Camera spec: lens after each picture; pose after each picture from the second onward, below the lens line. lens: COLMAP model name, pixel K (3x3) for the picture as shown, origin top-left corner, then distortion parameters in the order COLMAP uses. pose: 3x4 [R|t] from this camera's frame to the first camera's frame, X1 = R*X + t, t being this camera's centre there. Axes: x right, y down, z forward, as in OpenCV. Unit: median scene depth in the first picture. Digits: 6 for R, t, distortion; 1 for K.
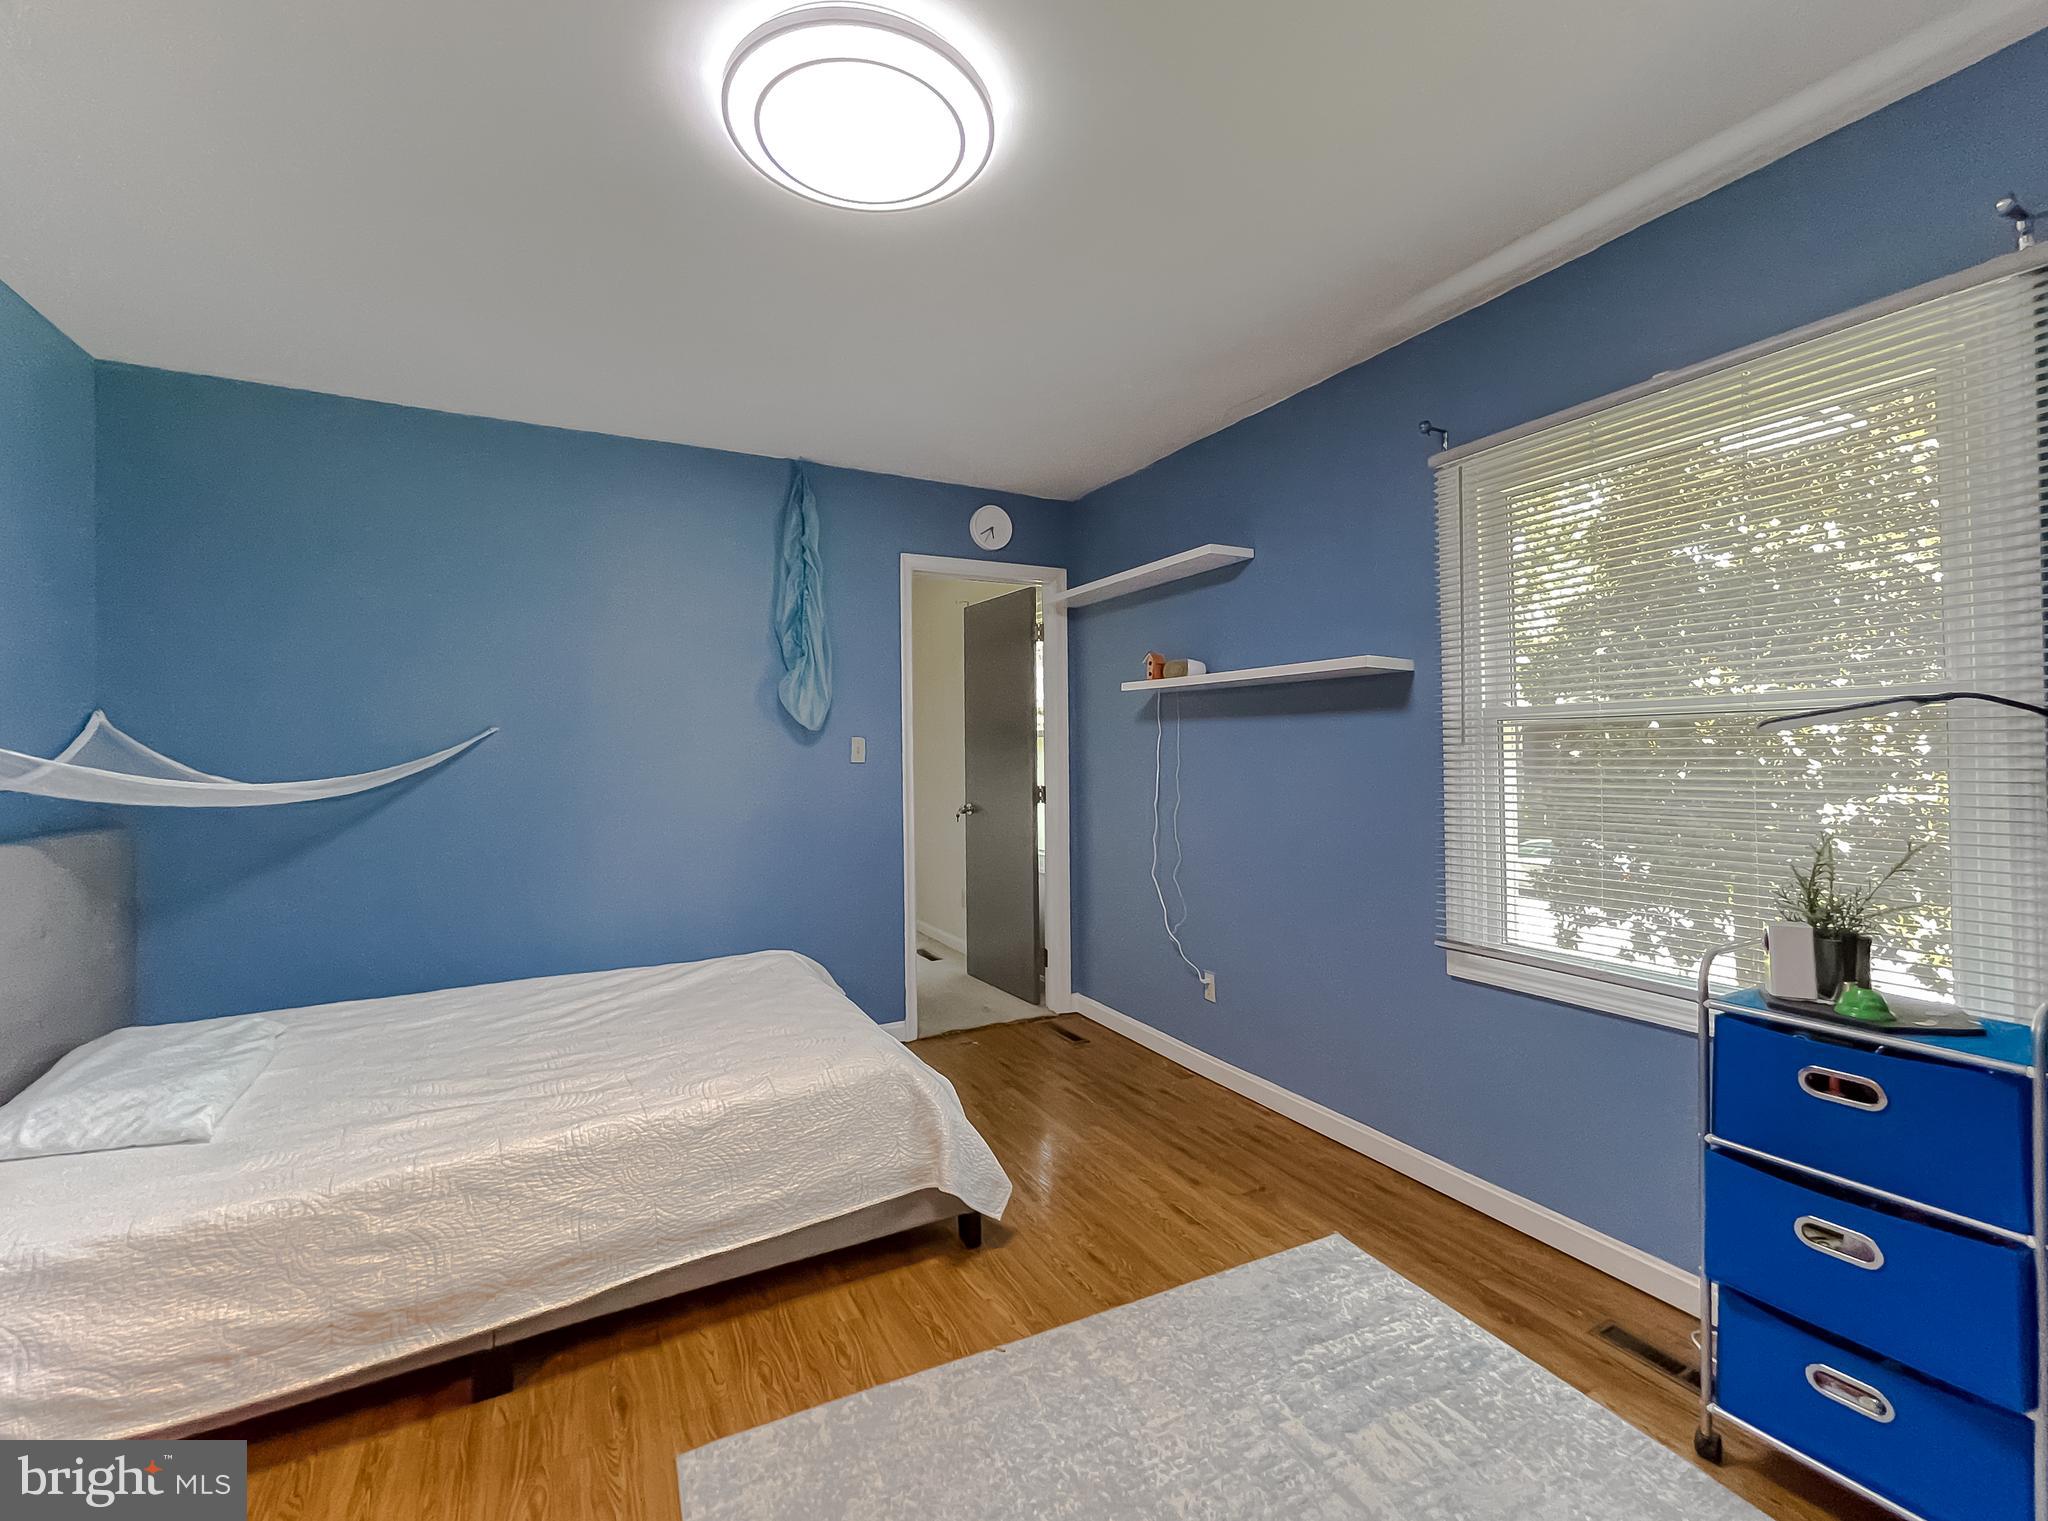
lens RADIAL K [[875.6, 0, 1029.7], [0, 875.6, 739.3], [0, 0, 1]] dist [-0.003197, 0.006255]
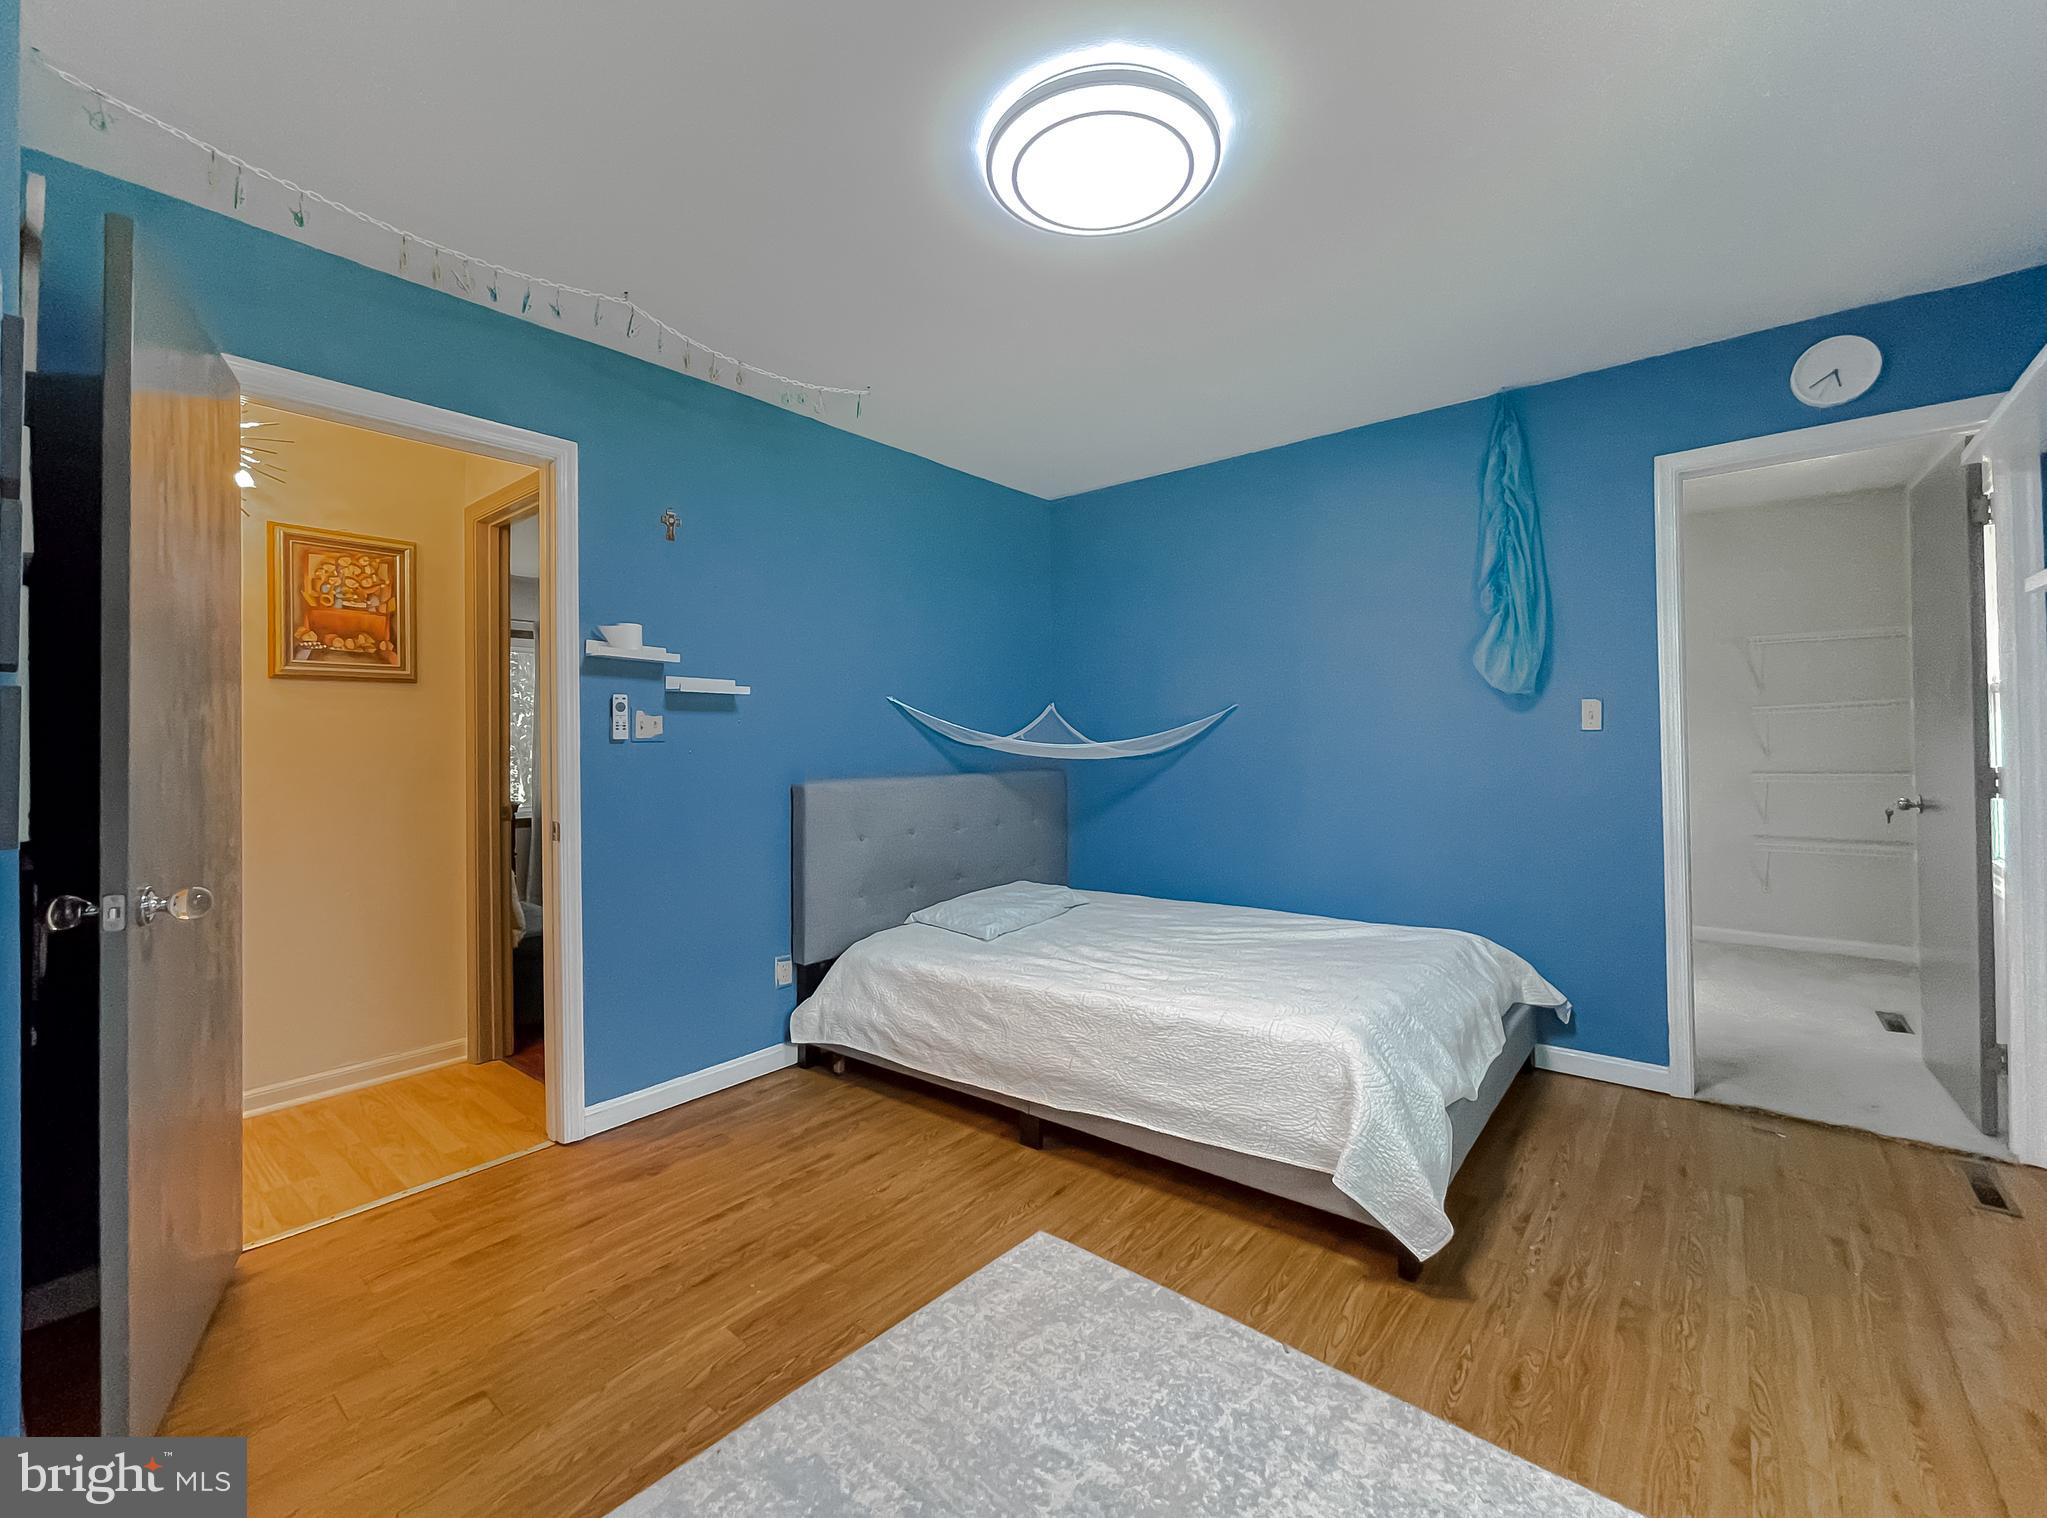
lens RADIAL K [[875.2, 0, 1029.2], [0, 875.2, 737.8], [0, 0, 1]] dist [-0.003197, 0.006255]
pose [[0.390507, -0.004672, -0.920588, 0.677982], [0.018208, 0.999831, 0.002650, 0.042469], [0.920420, -0.017797, 0.390526, 0.380273]]
